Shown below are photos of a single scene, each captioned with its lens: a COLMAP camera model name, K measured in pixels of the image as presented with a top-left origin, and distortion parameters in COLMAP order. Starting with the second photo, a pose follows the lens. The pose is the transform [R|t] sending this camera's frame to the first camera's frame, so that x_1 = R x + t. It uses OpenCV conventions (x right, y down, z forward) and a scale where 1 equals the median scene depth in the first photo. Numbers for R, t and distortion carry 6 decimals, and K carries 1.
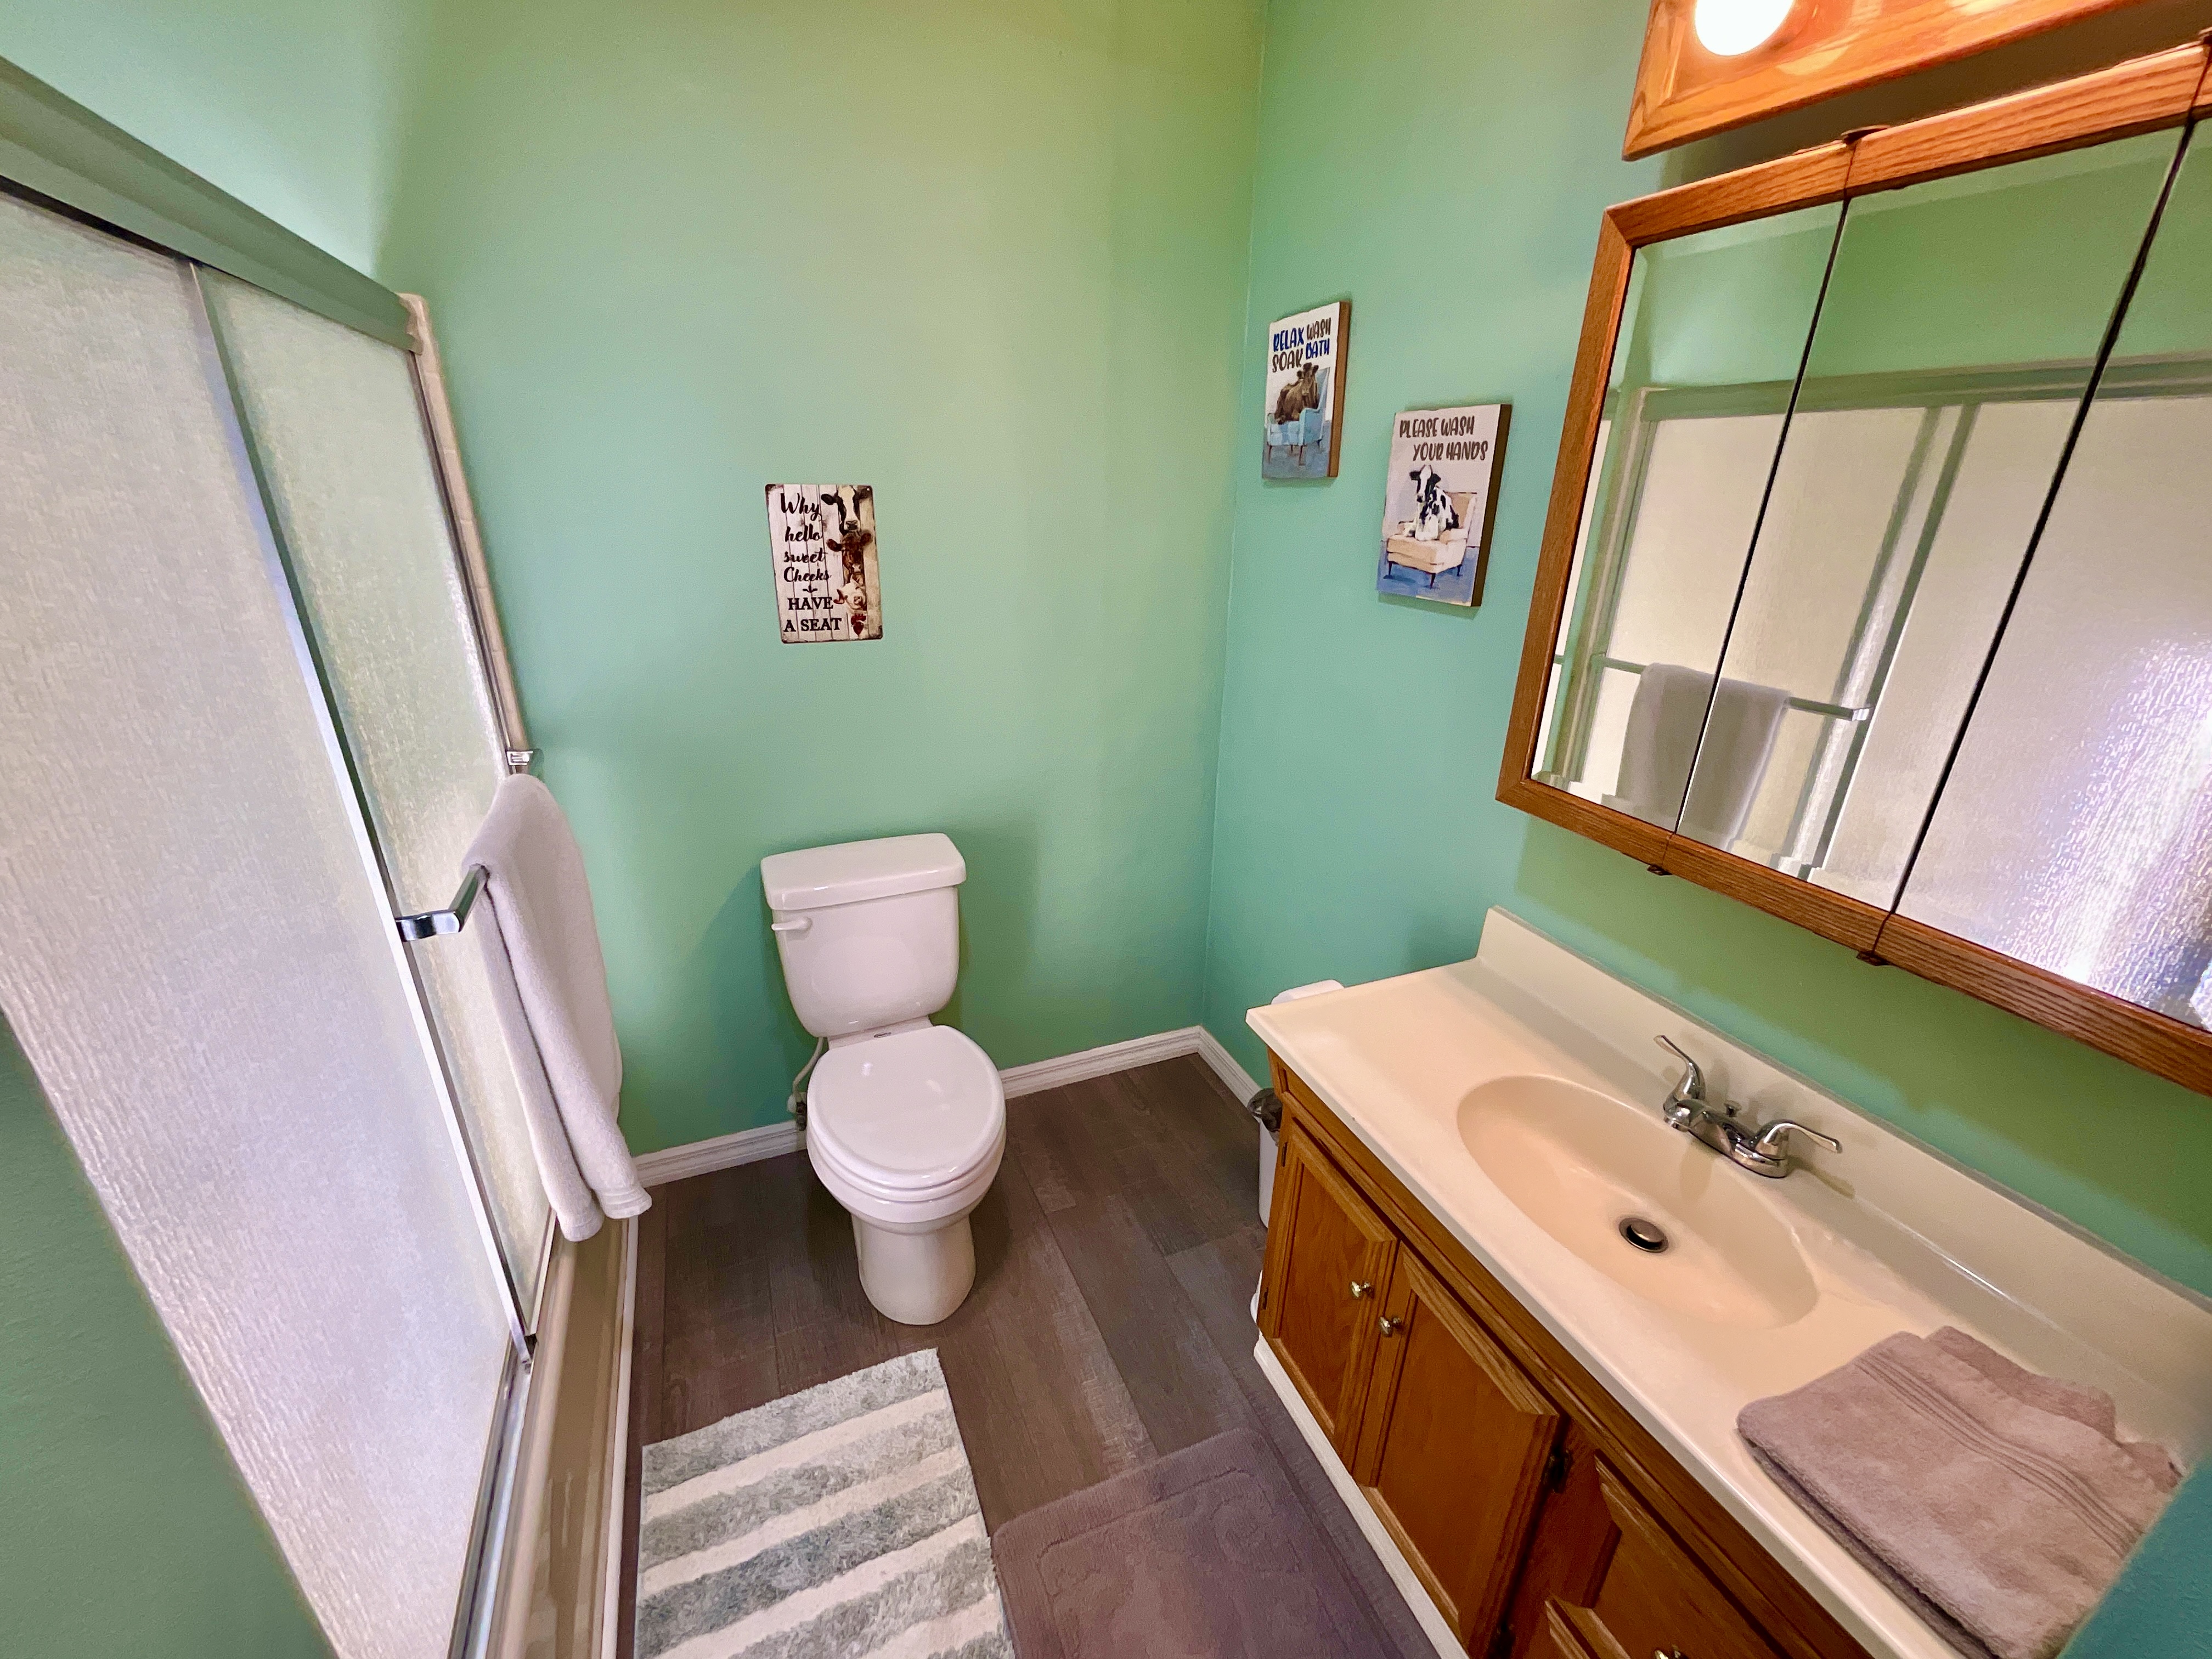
lens RADIAL K [[884.9, 0, 1106.0], [0, 884.9, 829.5], [0, 0, 1]] dist [-0.023759, 0.000125]
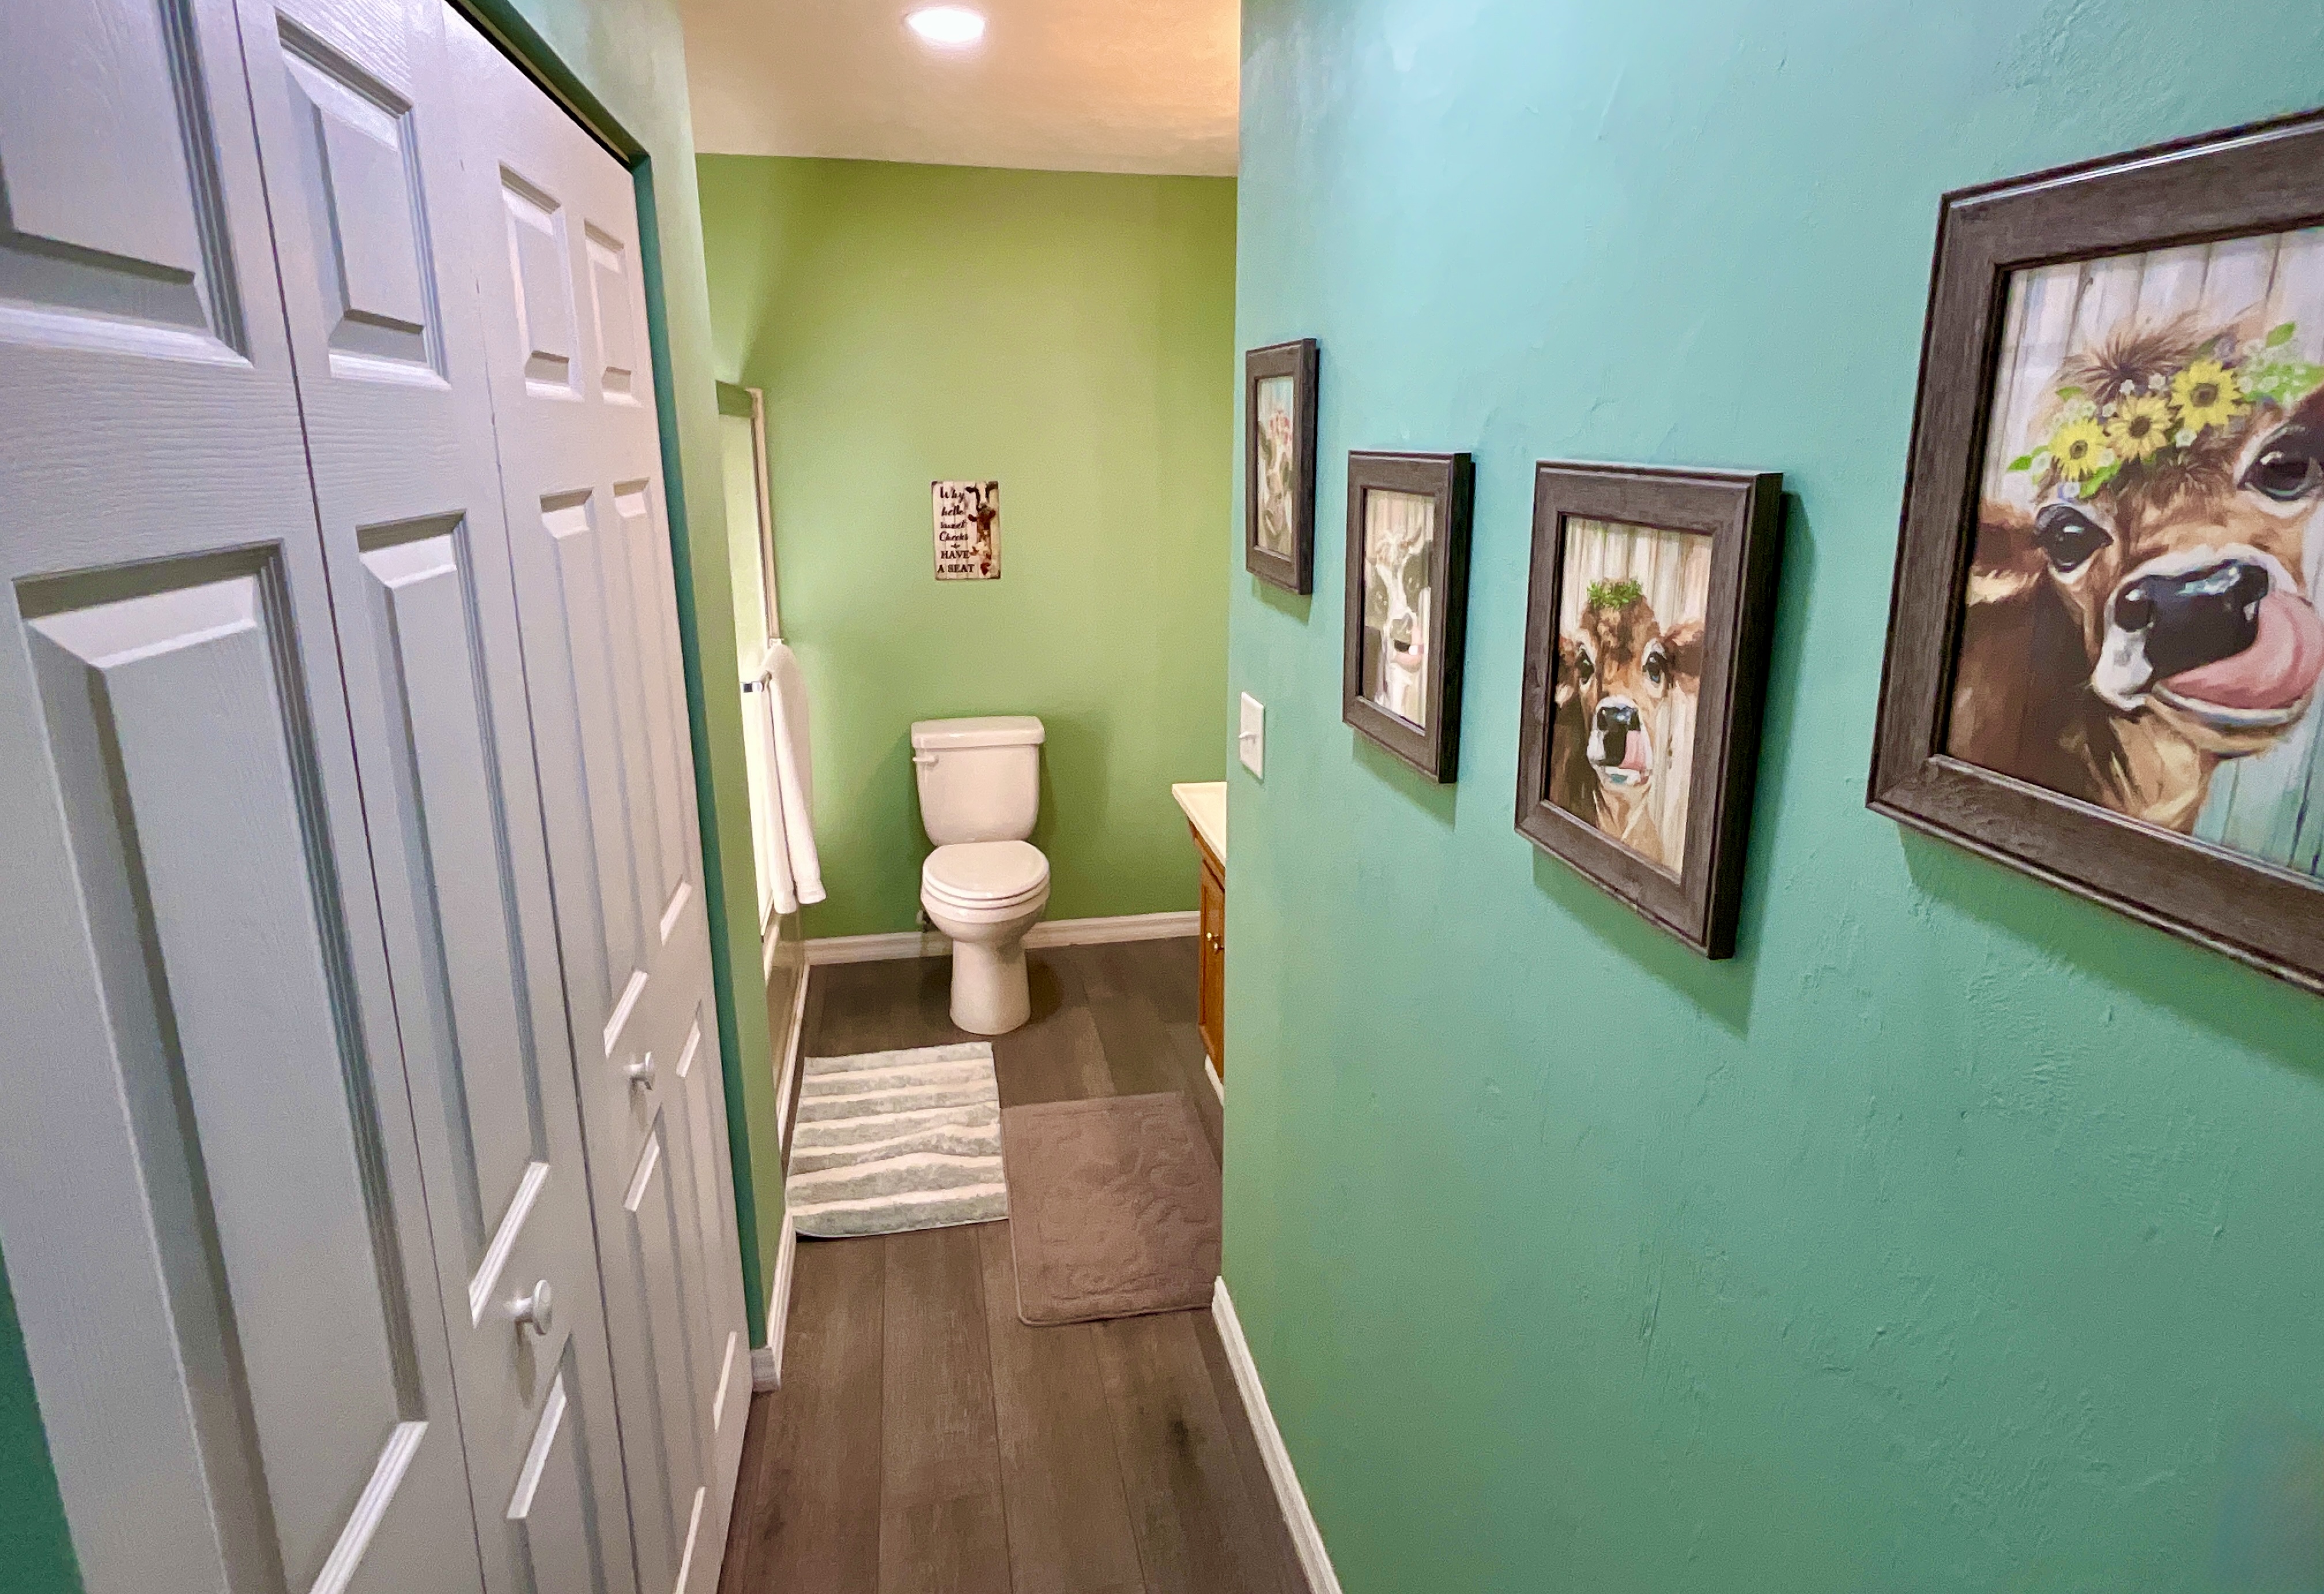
lens RADIAL K [[1254.3, 0, 1163.8], [0, 1254.3, 728.9], [0, 0, 1]] dist [0.001987, -0.000006]
pose [[0.977658, 0.027648, -0.208375, 0.494645], [-0.057959, 0.988341, -0.140797, 0.337420], [0.202053, 0.149729, 0.967862, -1.021122]]
